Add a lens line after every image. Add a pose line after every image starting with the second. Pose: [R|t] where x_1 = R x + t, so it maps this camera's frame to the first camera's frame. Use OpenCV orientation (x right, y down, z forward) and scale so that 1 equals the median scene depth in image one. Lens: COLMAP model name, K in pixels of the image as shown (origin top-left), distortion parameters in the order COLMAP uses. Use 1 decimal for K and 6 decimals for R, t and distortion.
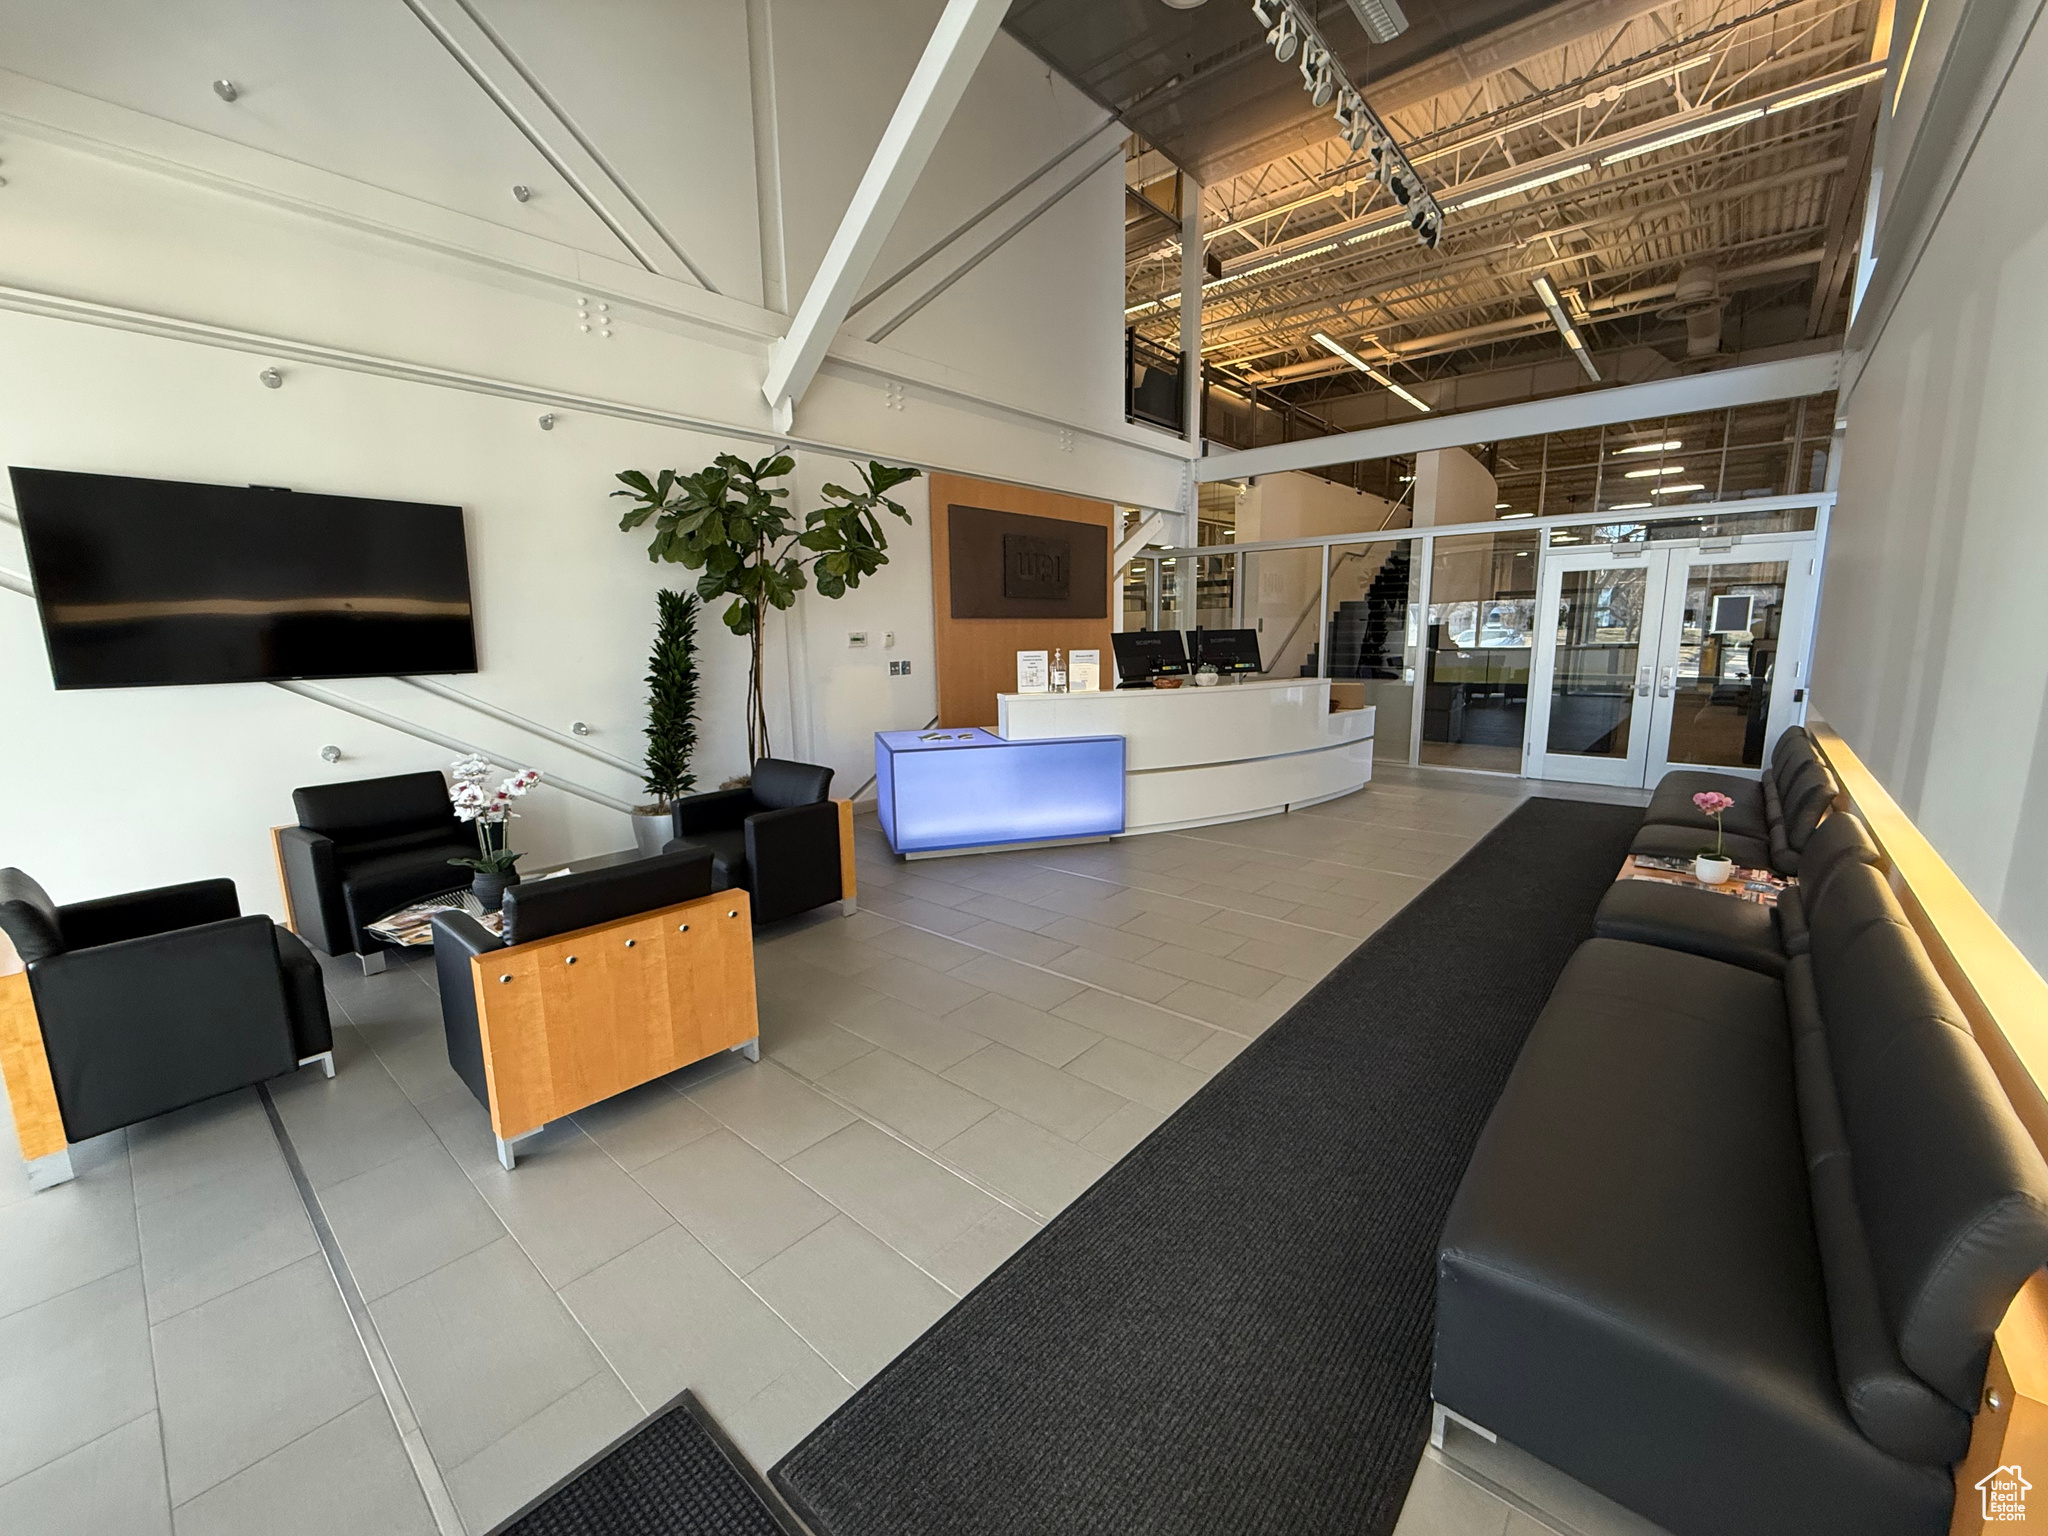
lens RADIAL K [[847.3, 0, 1019.9], [0, 847.3, 778.4], [0, 0, 1]] dist [0.001575, -0.000909]
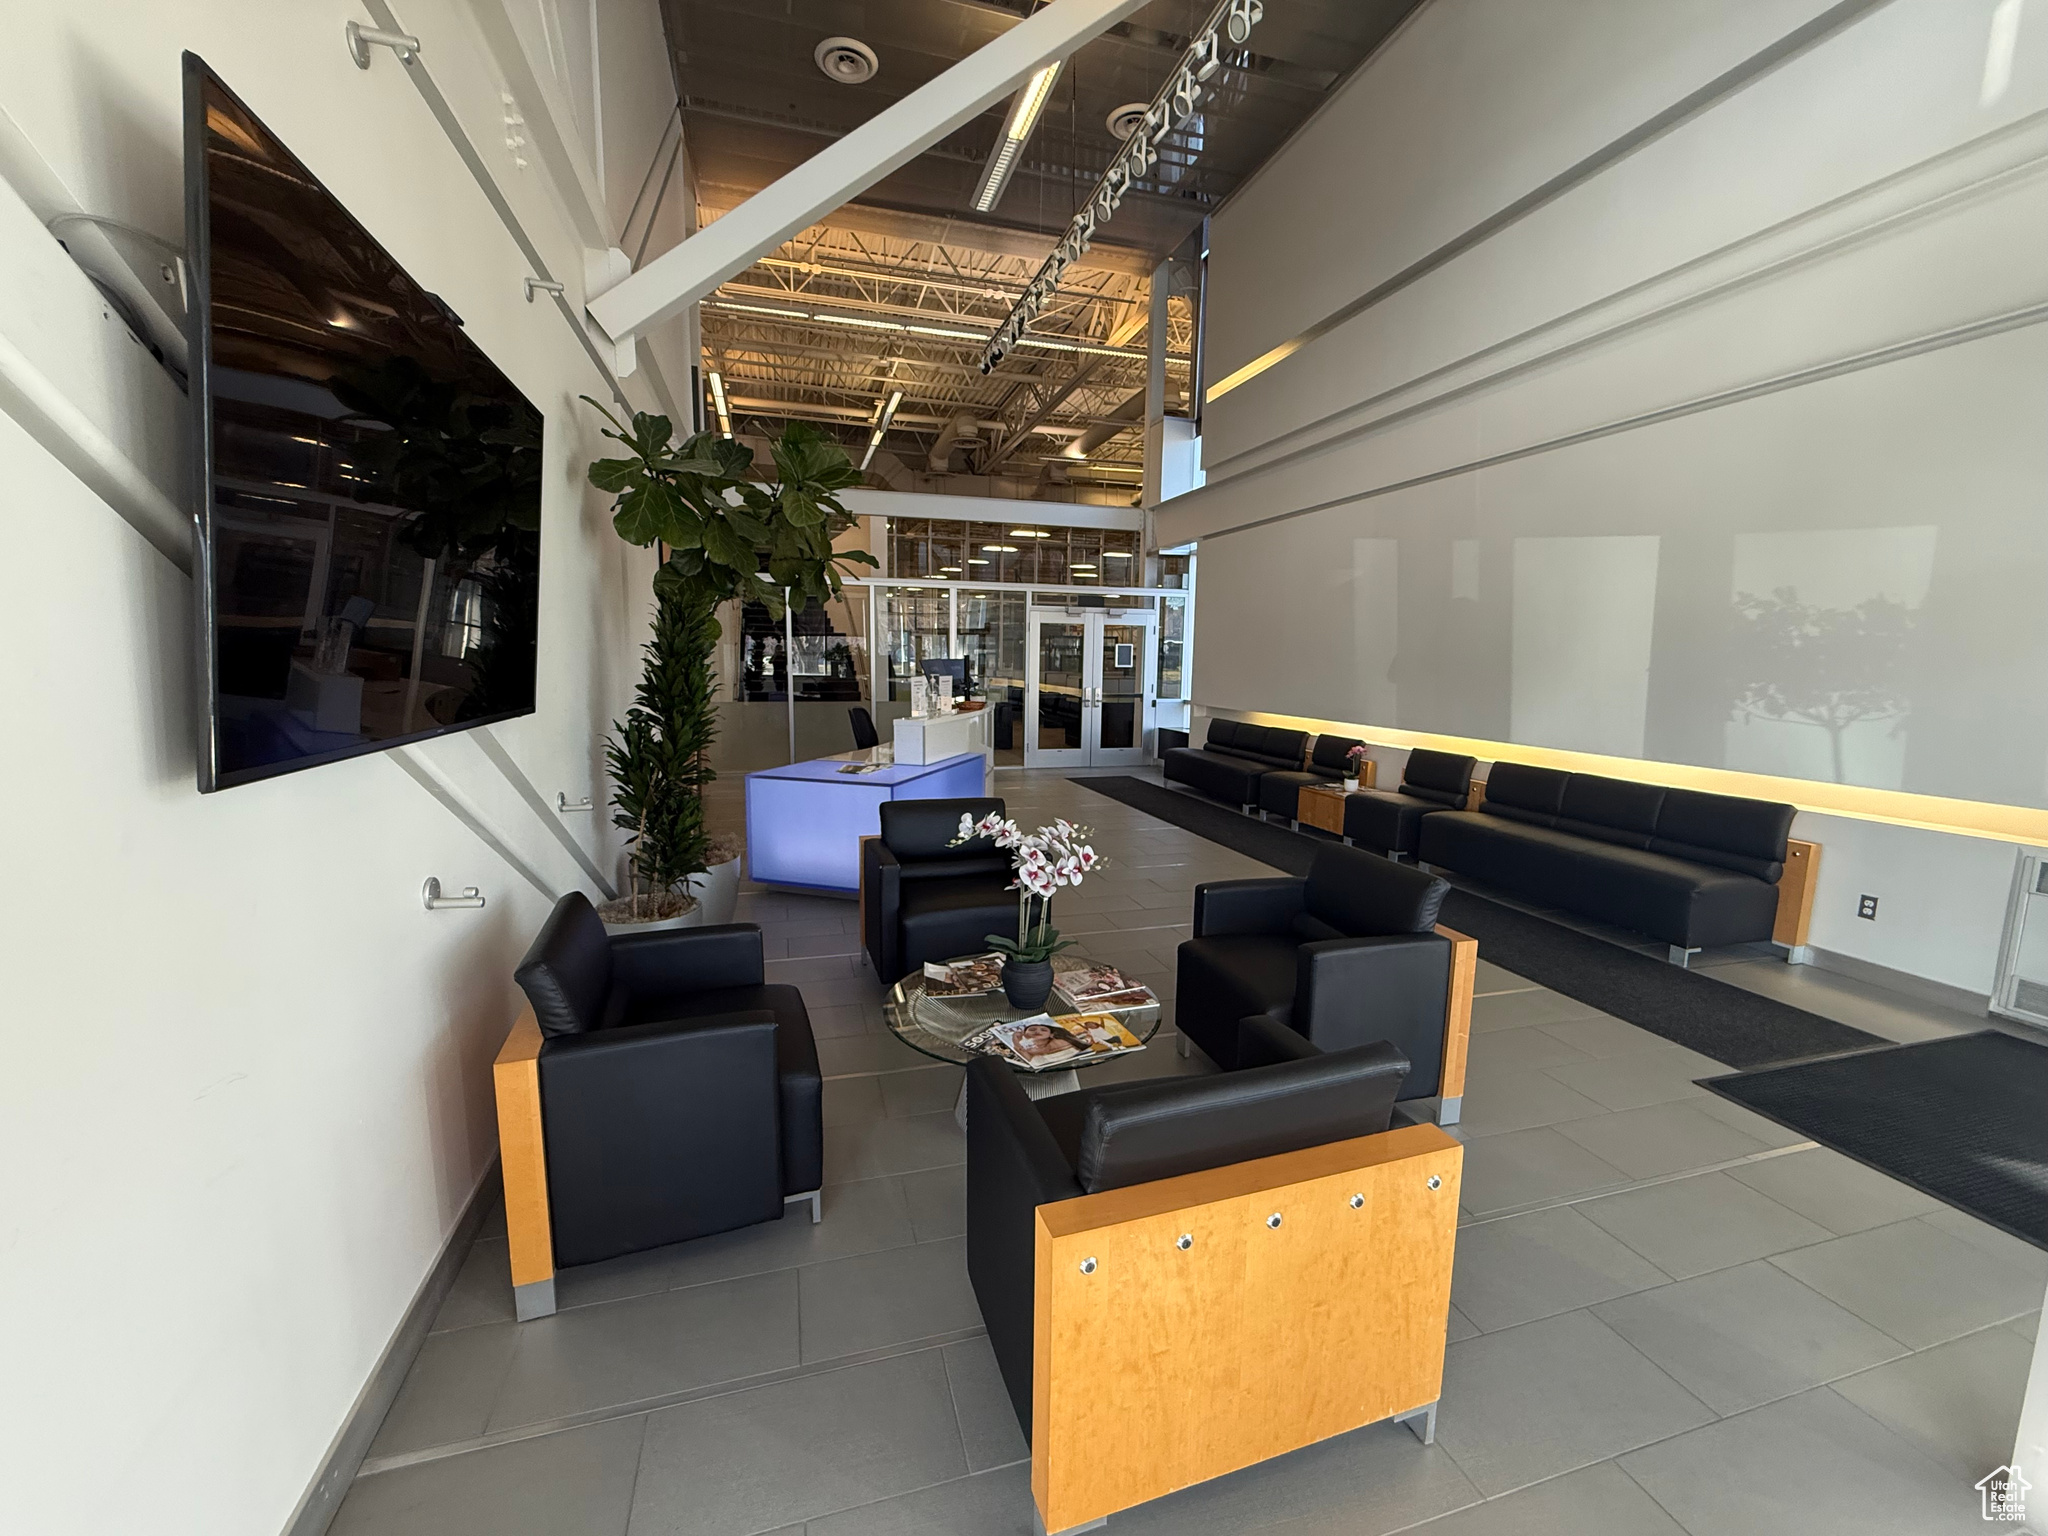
lens RADIAL K [[847.3, 0, 1030.4], [0, 847.3, 769.3], [0, 0, 1]] dist [0.001575, -0.000909]
pose [[0.503757, -0.090072, 0.859137, -0.656272], [0.124138, 0.991775, 0.031189, -0.043883], [-0.854879, 0.090940, 0.510795, 0.306276]]
